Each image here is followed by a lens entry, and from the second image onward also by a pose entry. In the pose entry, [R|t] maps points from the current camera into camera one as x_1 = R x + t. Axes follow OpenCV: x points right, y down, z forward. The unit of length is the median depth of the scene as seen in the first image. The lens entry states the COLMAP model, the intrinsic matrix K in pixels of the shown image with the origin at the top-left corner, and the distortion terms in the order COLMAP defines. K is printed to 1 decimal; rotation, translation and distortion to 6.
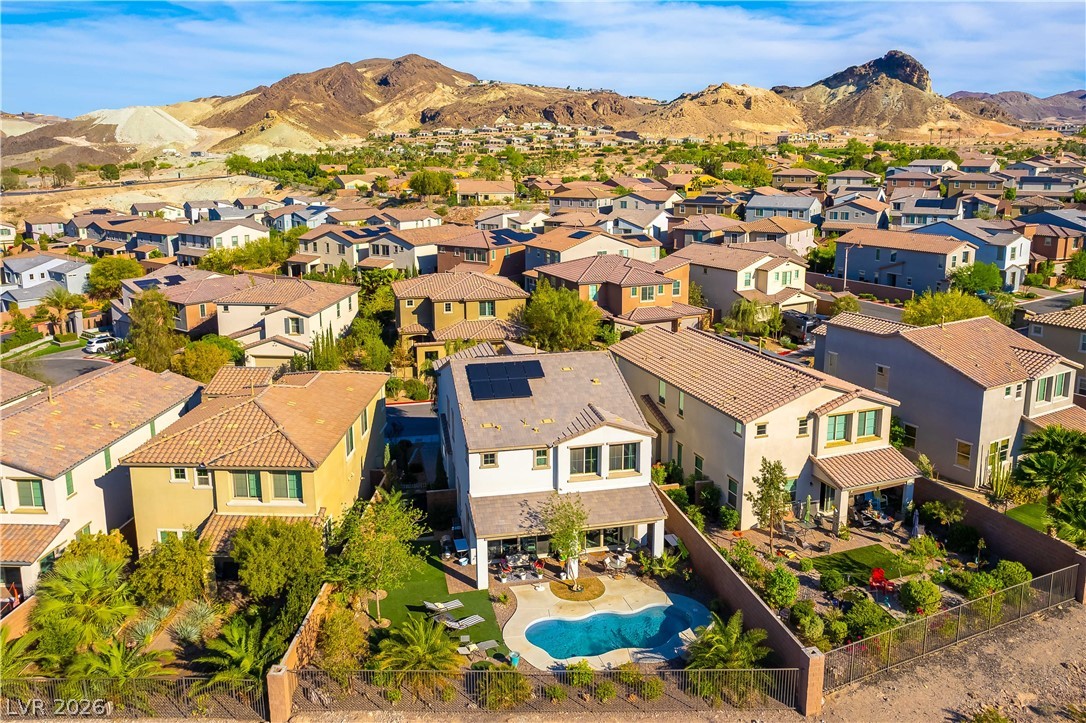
lens RADIAL K [[805.7, 0, 550.2], [0, 805.7, 327.0], [0, 0, 1]] dist [-0.072080, 0.061899]
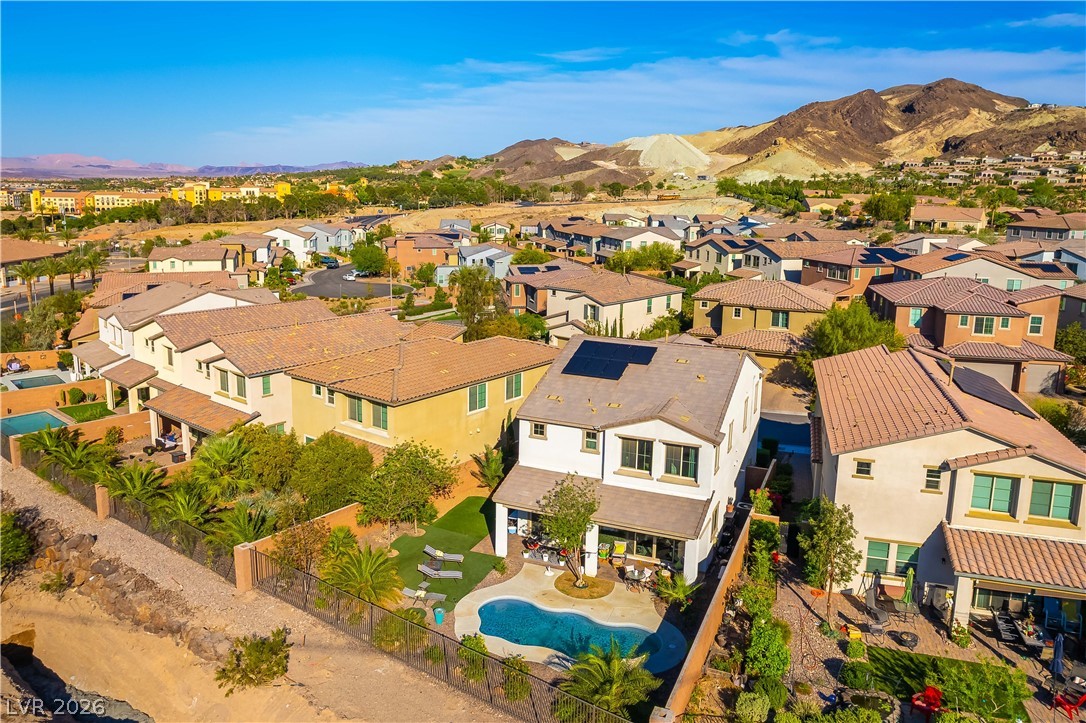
lens RADIAL K [[805.7, 0, 550.2], [0, 805.7, 327.0], [0, 0, 1]] dist [-0.072080, 0.061899]
pose [[0.807234, 0.118169, -0.578282, 0.120826], [-0.139893, 0.990142, 0.007051, 0.008155], [0.573414, 0.075206, 0.815807, 0.050955]]
